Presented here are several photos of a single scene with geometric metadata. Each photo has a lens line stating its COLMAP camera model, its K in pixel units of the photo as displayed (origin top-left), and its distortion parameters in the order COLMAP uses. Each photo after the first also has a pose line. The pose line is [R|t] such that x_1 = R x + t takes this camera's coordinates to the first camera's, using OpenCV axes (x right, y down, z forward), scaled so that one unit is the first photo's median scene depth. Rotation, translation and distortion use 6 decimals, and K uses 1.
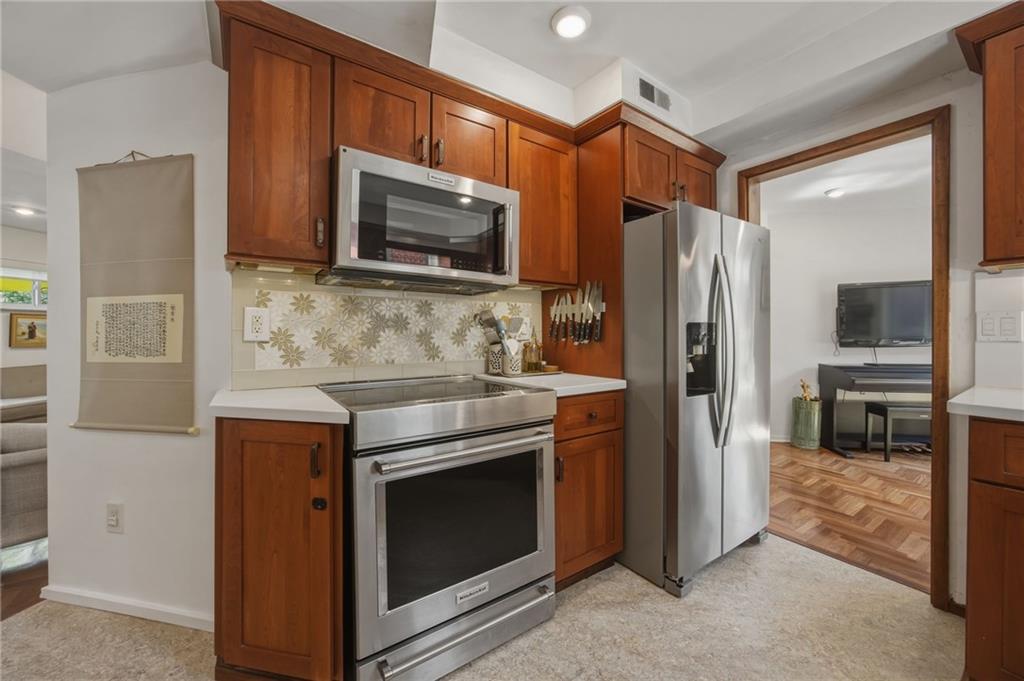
lens RADIAL K [[393.4, 0, 517.2], [0, 393.4, 336.2], [0, 0, 1]] dist [-0.010334, 0.000203]
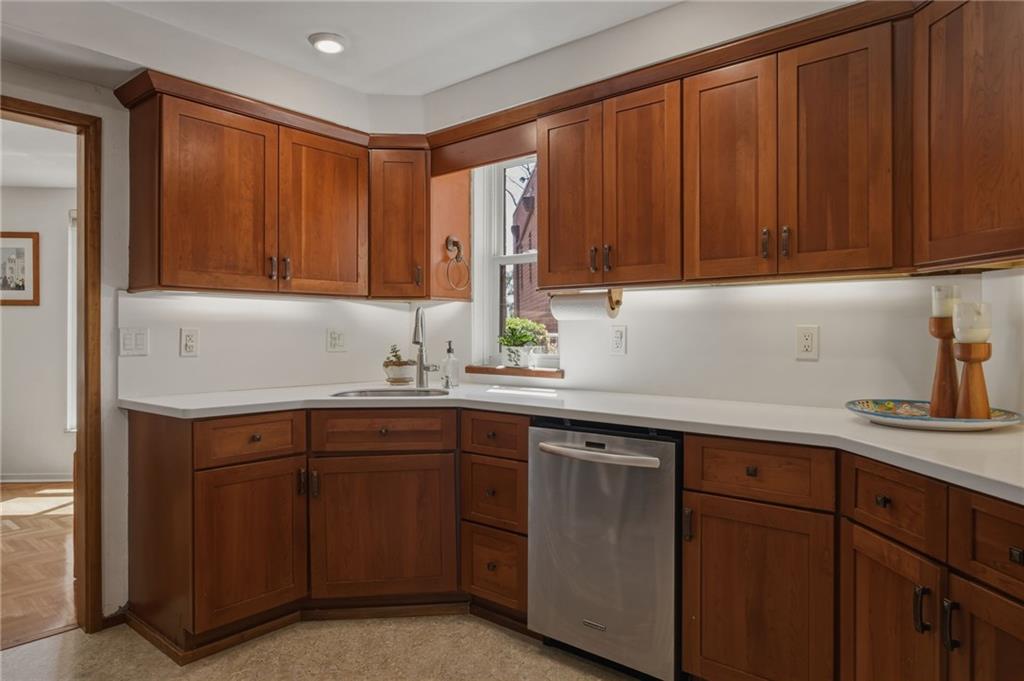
lens RADIAL K [[628.0, 0, 515.0], [0, 628.0, 334.4], [0, 0, 1]] dist [-0.018455, 0.009740]
pose [[-0.247557, 0.000968, 0.968873, -0.664091], [0.004337, 0.999991, 0.000109, -0.037119], [-0.968864, 0.004229, -0.247559, 0.354272]]
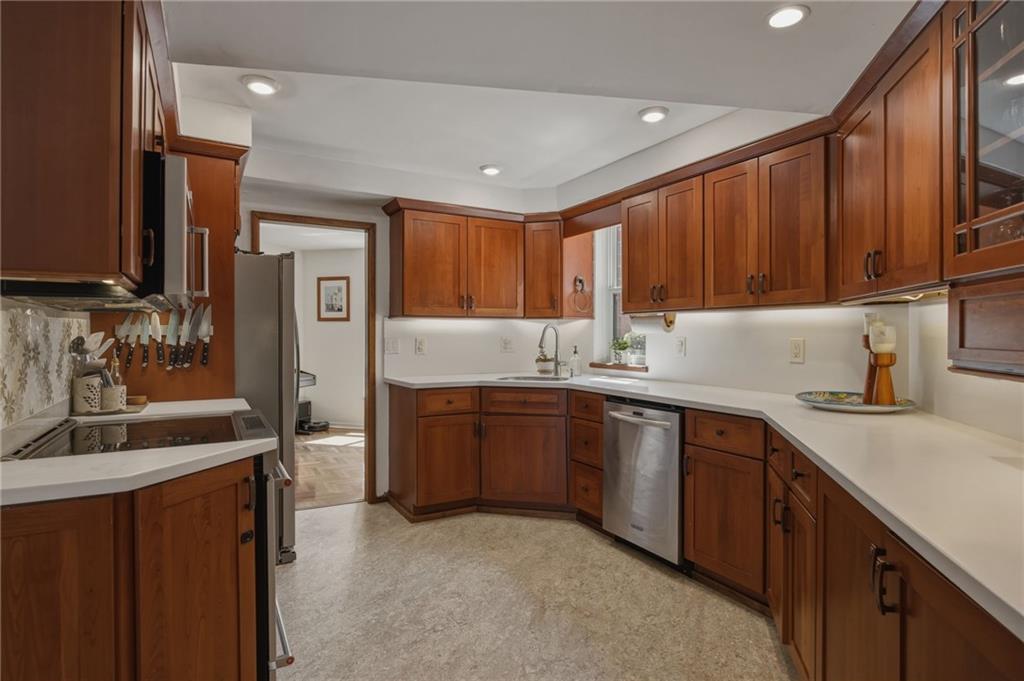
lens RADIAL K [[524.3, 0, 518.2], [0, 524.3, 336.2], [0, 0, 1]] dist [-0.007223, -0.000832]
pose [[0.094801, -0.000902, 0.995496, -1.208981], [0.003160, 0.999995, 0.000605, -0.065908], [-0.995491, 0.003088, 0.094803, 0.099917]]
